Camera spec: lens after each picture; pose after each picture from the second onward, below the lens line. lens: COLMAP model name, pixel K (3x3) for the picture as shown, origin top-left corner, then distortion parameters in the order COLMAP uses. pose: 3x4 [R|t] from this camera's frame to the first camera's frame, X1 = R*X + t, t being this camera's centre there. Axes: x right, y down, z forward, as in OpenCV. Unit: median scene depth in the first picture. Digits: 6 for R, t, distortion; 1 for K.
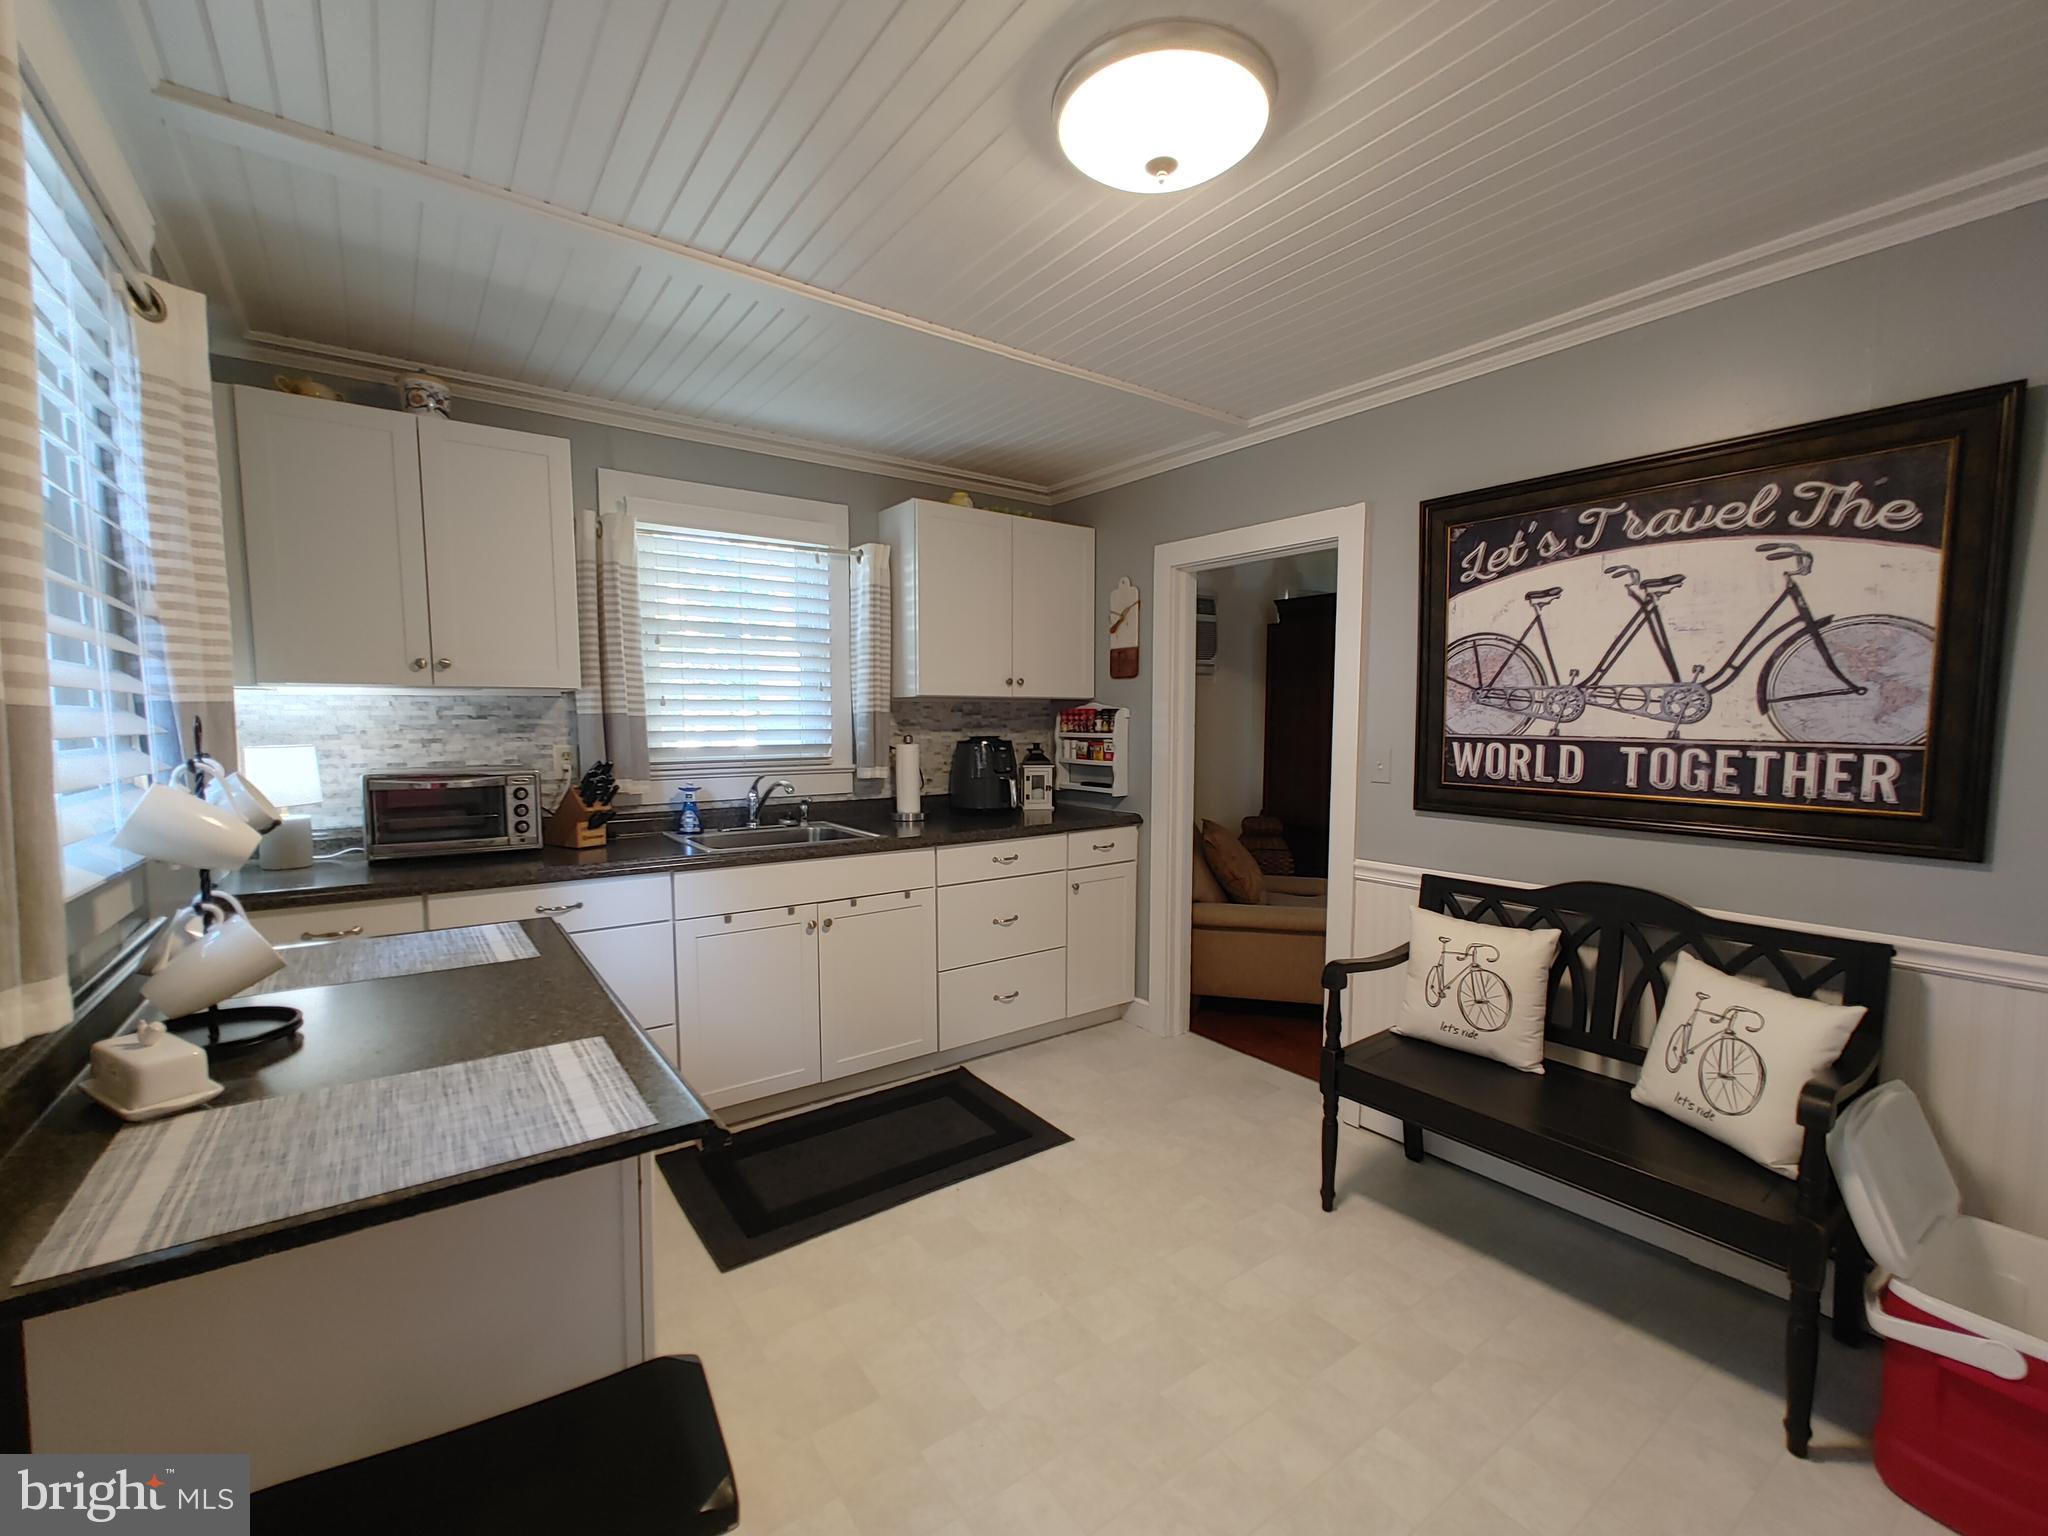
lens RADIAL K [[874.0, 0, 1024.6], [0, 874.0, 780.2], [0, 0, 1]] dist [0.000721, 0.001329]
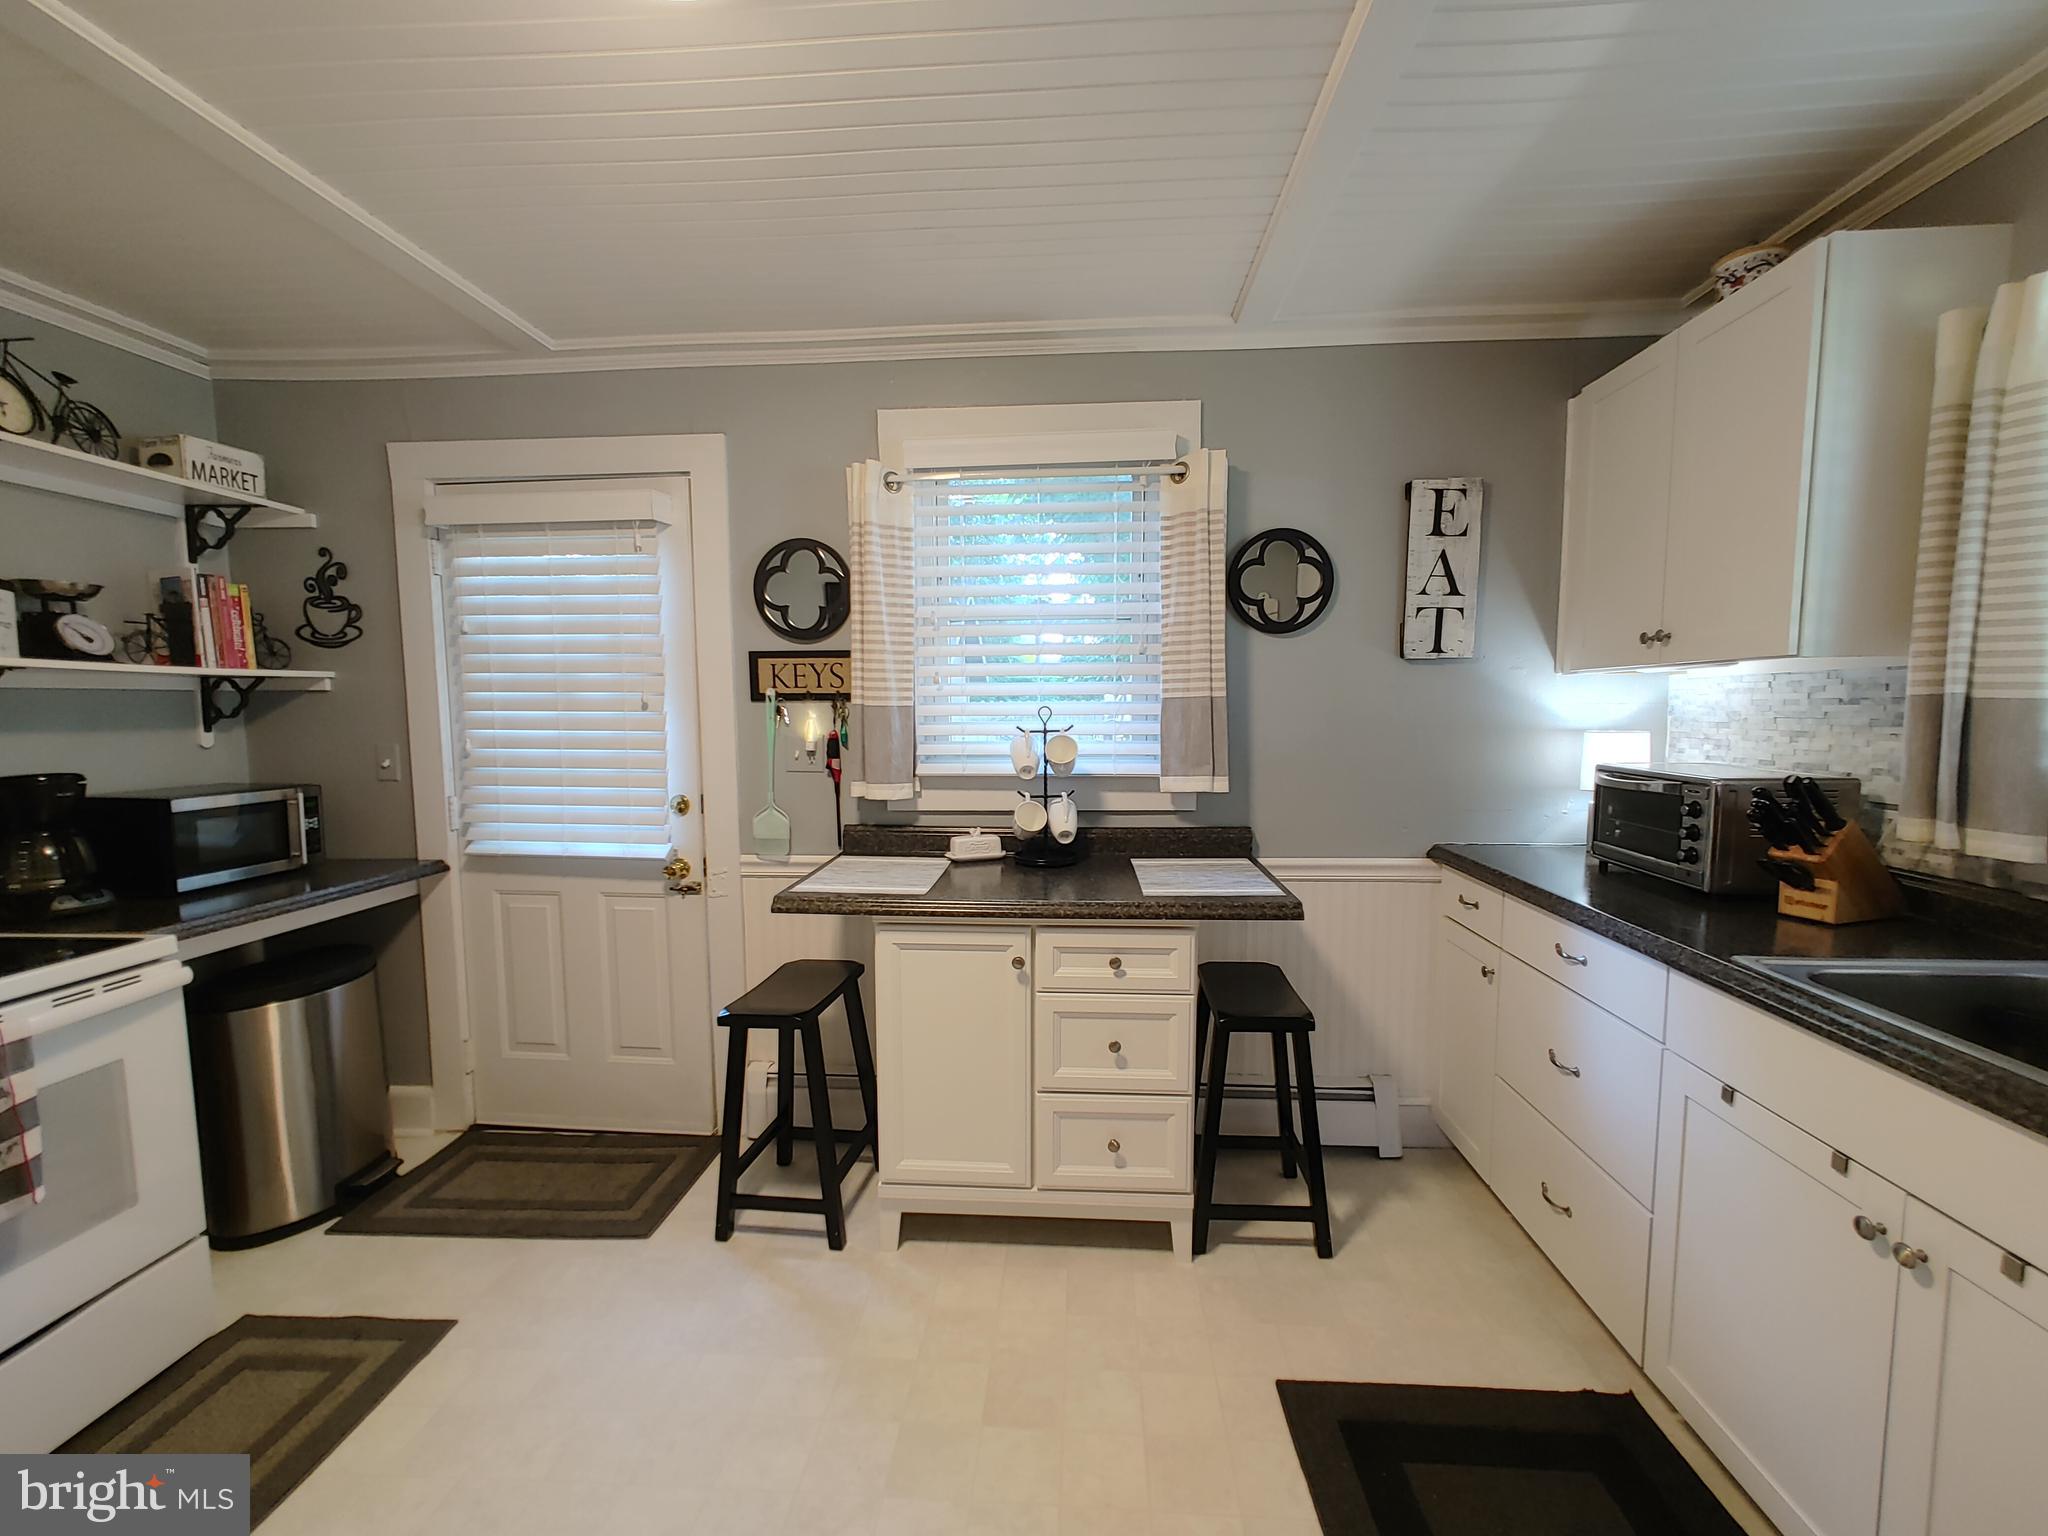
lens RADIAL K [[874.0, 0, 1031.4], [0, 874.0, 778.3], [0, 0, 1]] dist [0.000721, 0.001329]
pose [[-0.628697, 0.065693, -0.774870, 0.295374], [-0.059178, 0.989495, 0.131903, -0.067028], [0.775395, 0.128782, -0.618205, 0.961362]]
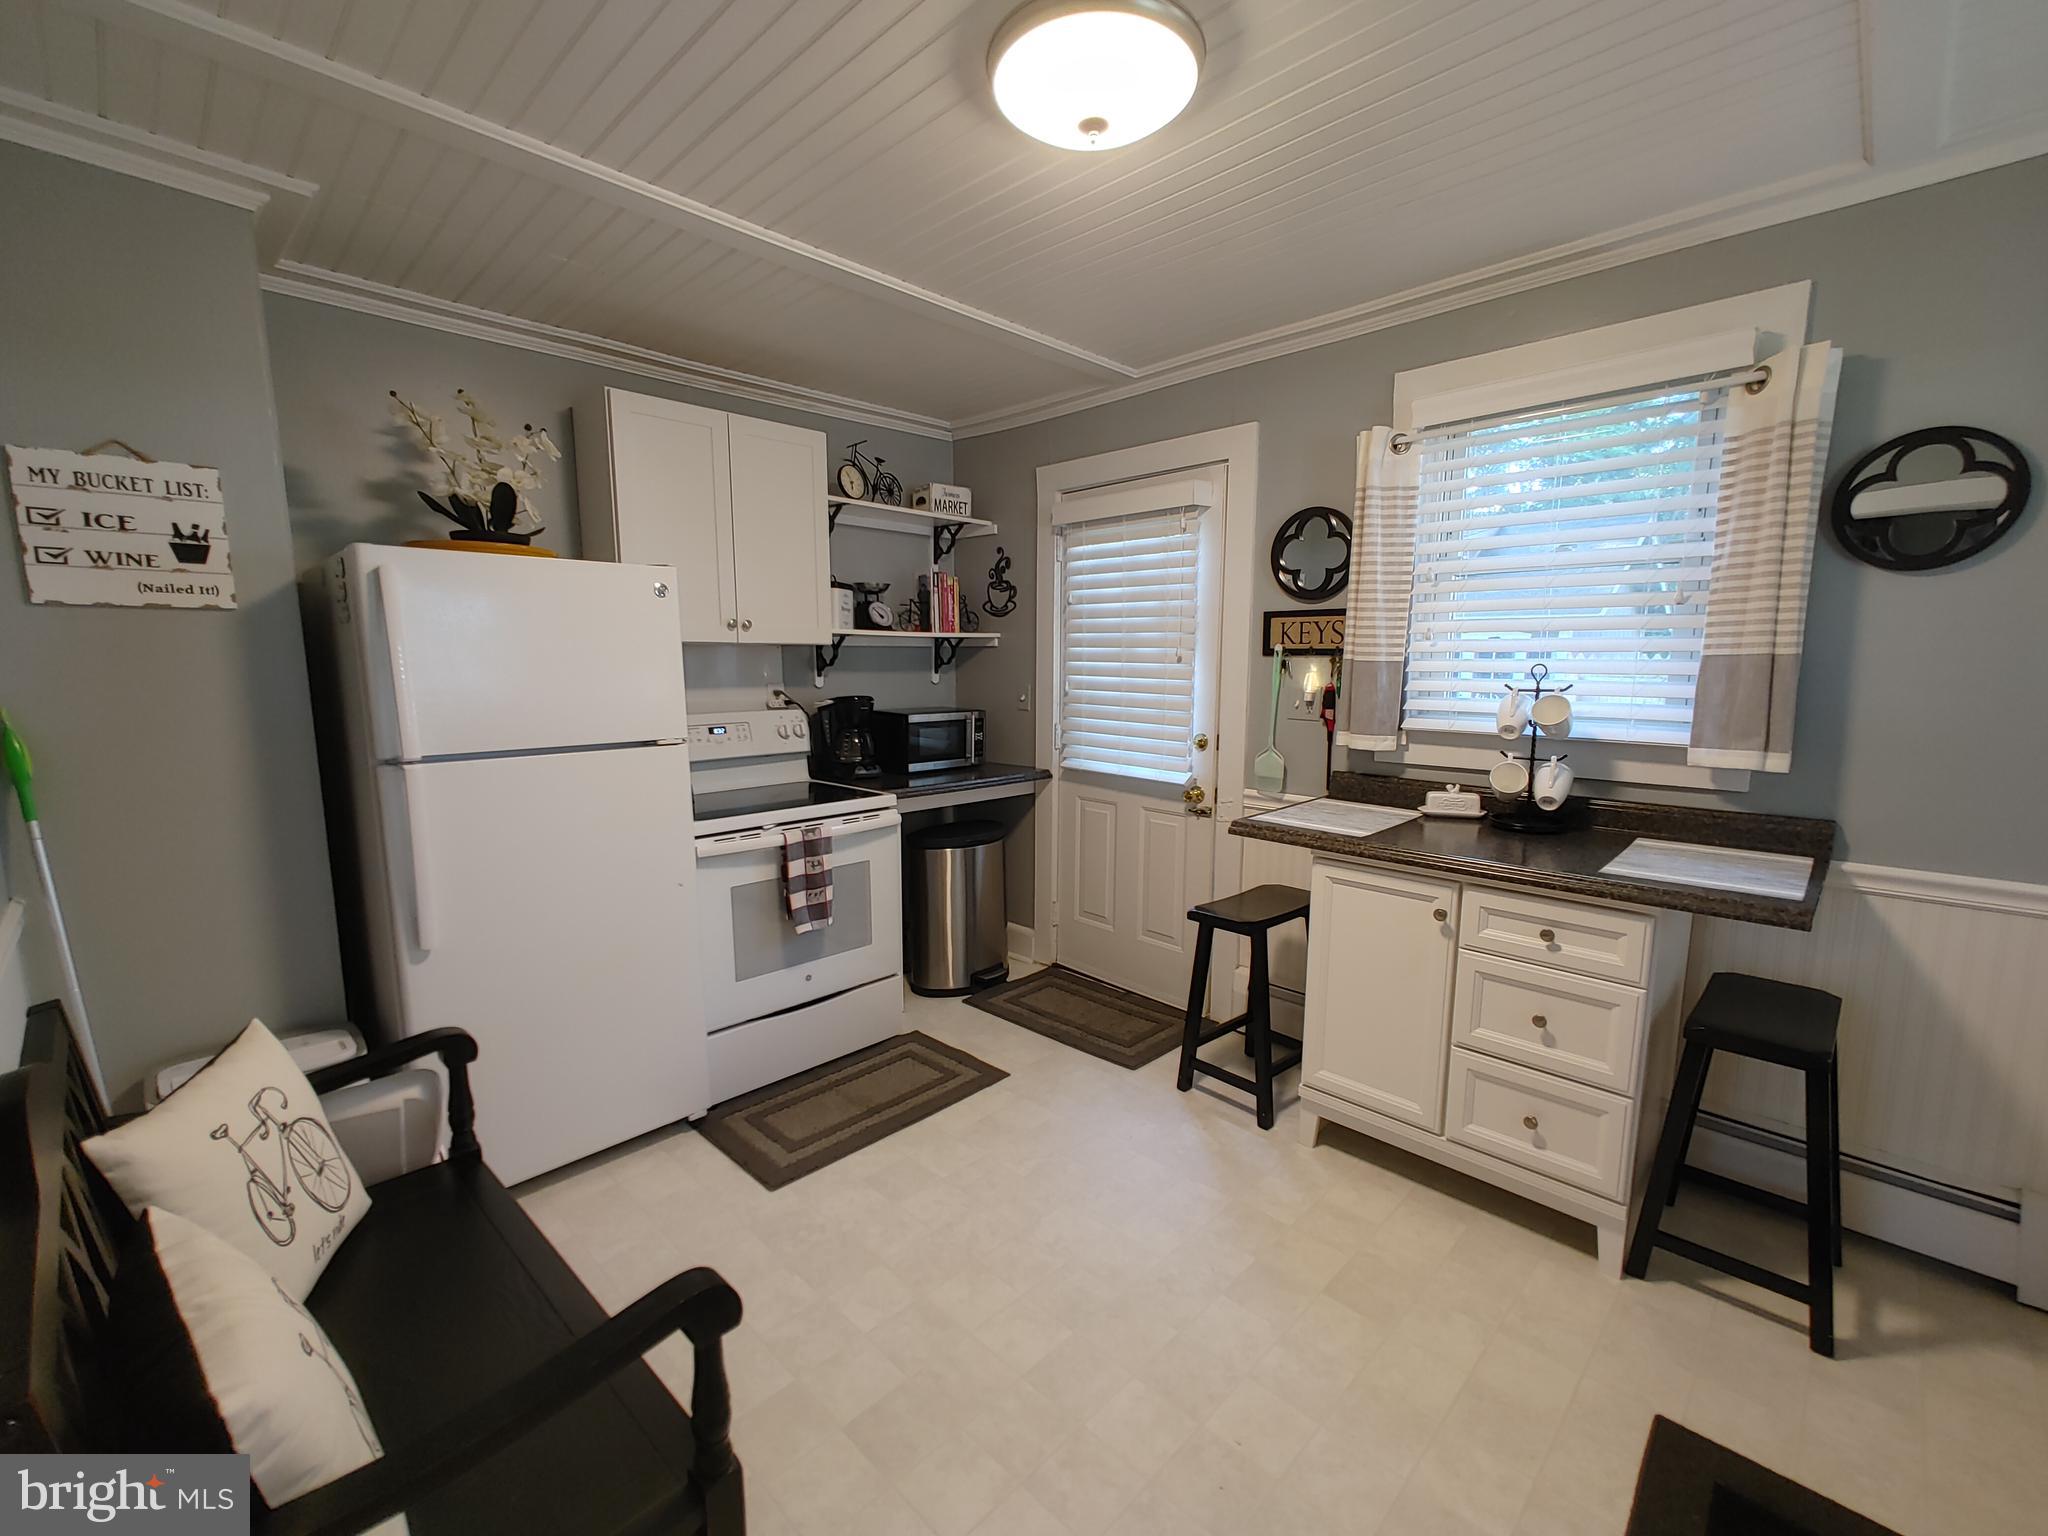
lens RADIAL K [[874.0, 0, 1013.6], [0, 874.0, 766.9], [0, 0, 1]] dist [0.000721, 0.001329]
pose [[-0.986894, 0.015434, -0.160630, 0.218470], [-0.017883, 0.978824, 0.203922, -0.090101], [0.160376, 0.204122, -0.965719, 1.180823]]
